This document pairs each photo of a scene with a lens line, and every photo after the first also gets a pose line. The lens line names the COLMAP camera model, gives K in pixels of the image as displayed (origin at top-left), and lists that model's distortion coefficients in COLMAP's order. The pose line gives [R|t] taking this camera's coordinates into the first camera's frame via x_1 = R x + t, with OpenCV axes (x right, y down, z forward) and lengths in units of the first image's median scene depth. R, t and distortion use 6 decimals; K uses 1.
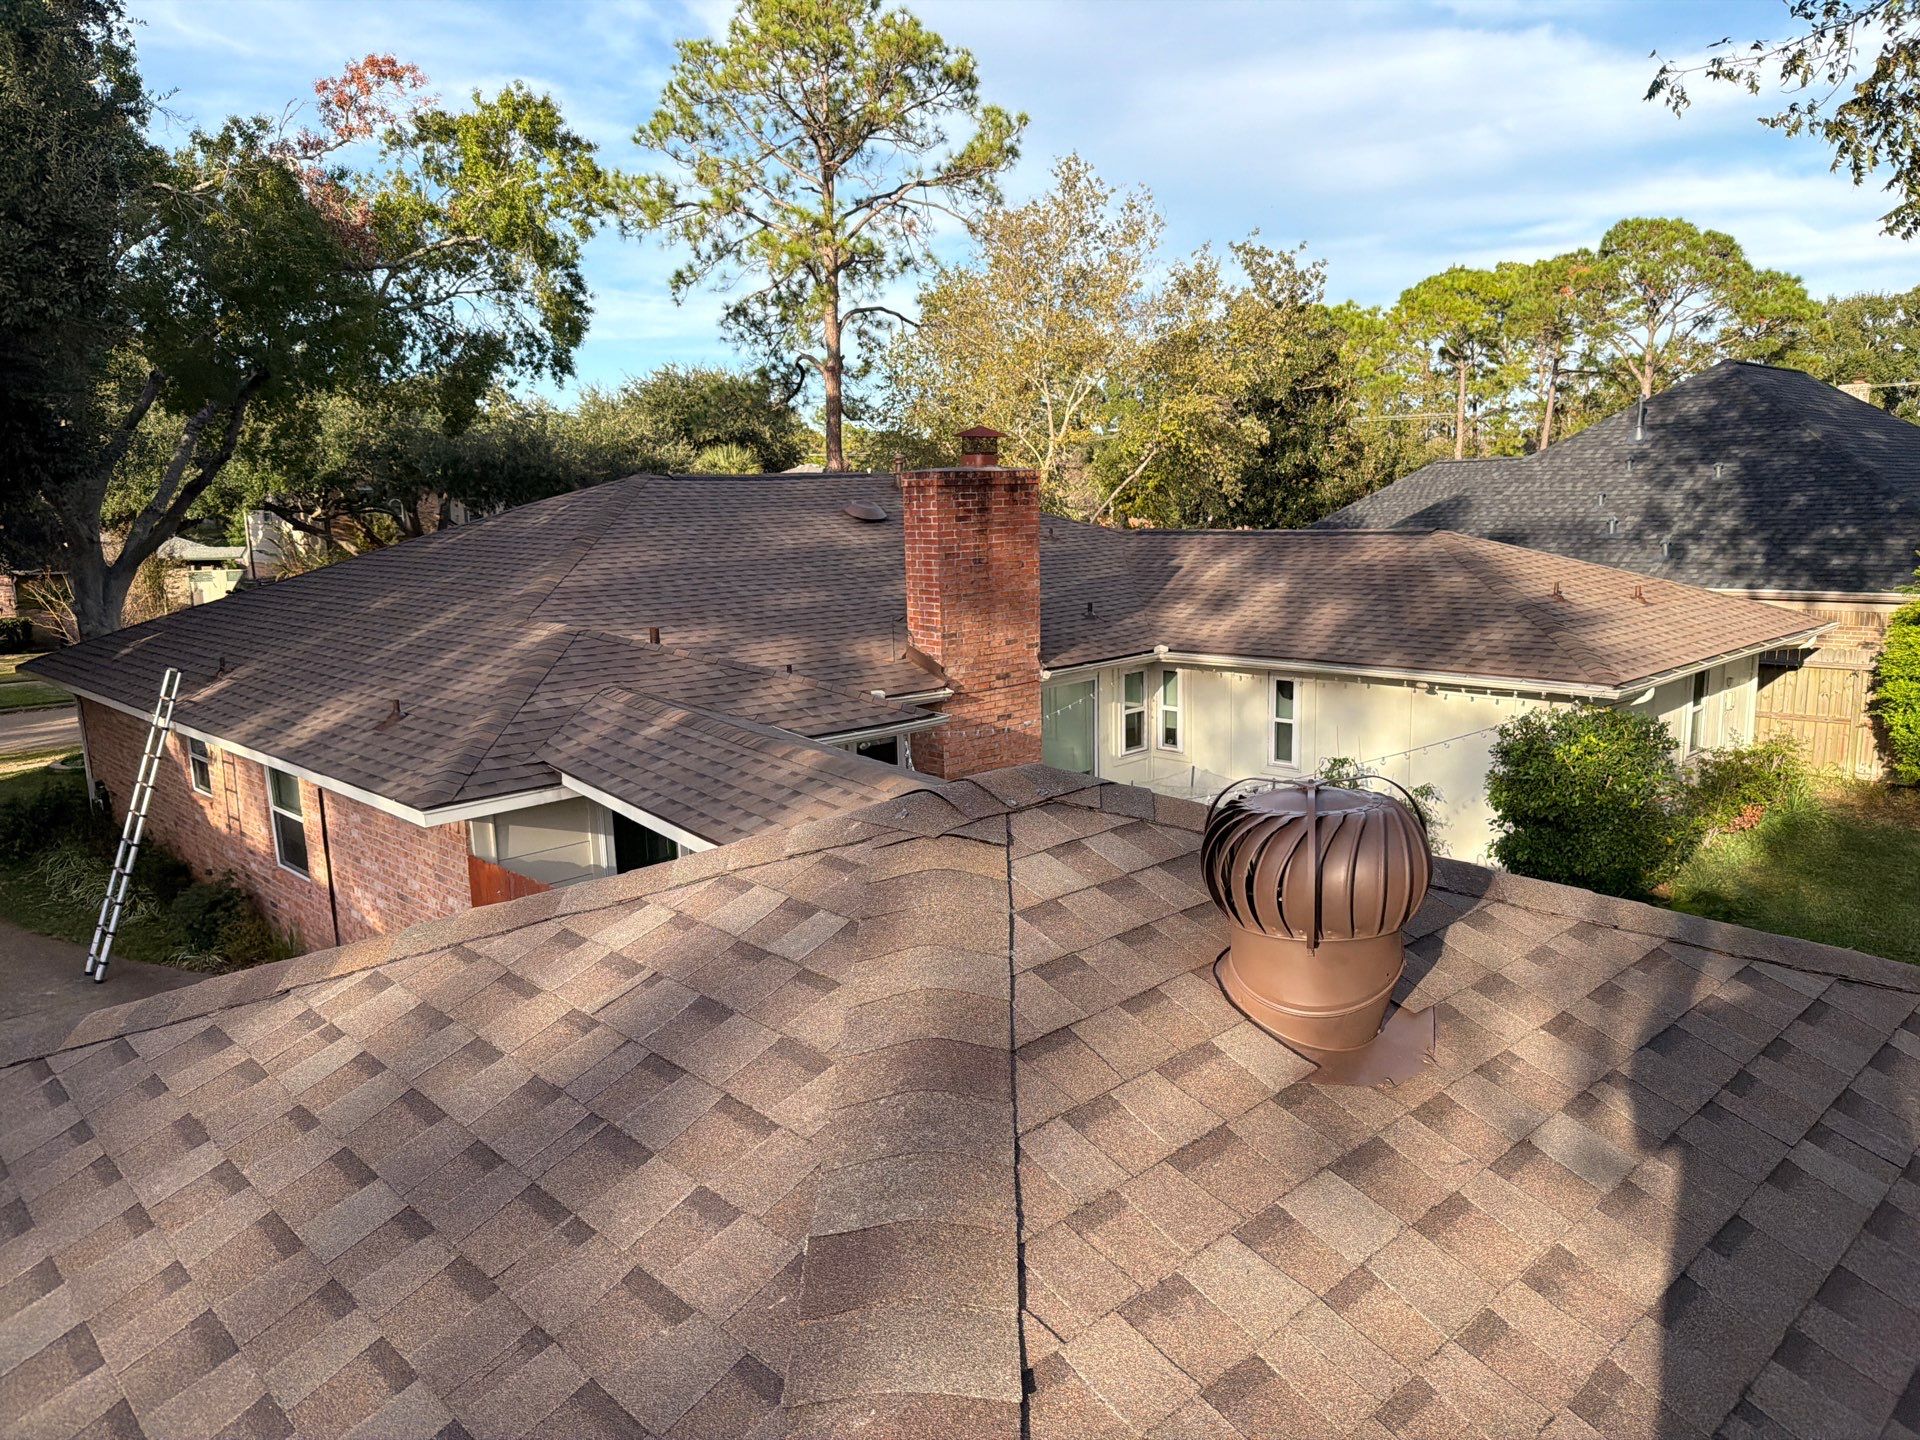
lens RADIAL K [[1355.8, 0, 952.3], [0, 1355.8, 724.1], [0, 0, 1]] dist [0.073003, -0.040240]
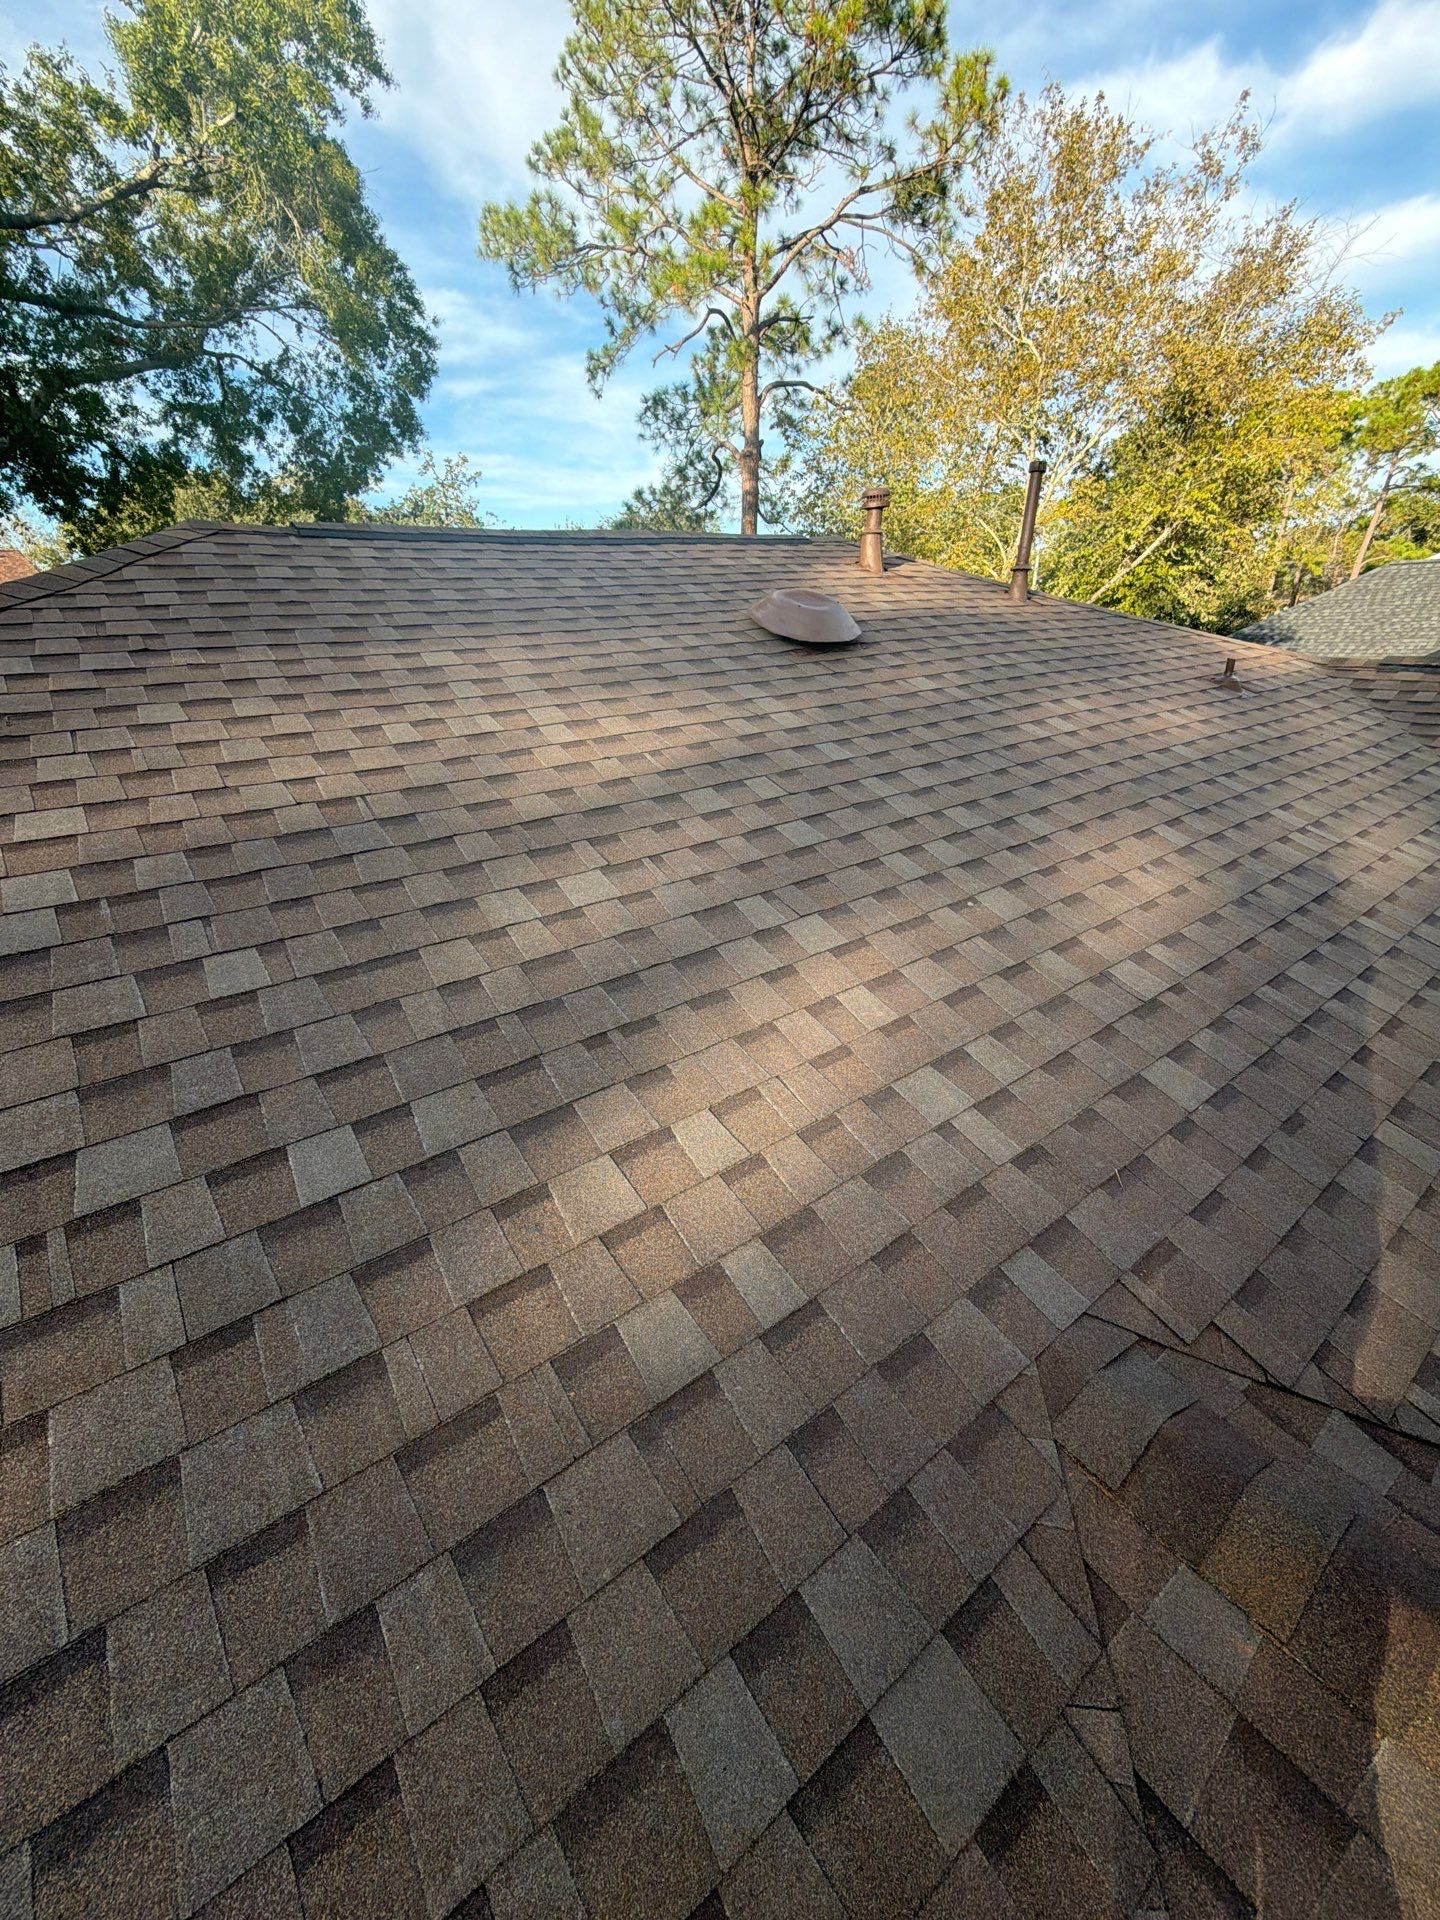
lens RADIAL K [[754.6, 0, 711.4], [0, 754.6, 942.7], [0, 0, 1]] dist [-0.009462, 0.000462]
pose [[0.990679, 0.049519, -0.126898, -0.033591], [-0.016606, 0.968538, 0.248312, -0.067814], [0.135201, -0.243890, 0.960332, 0.431102]]
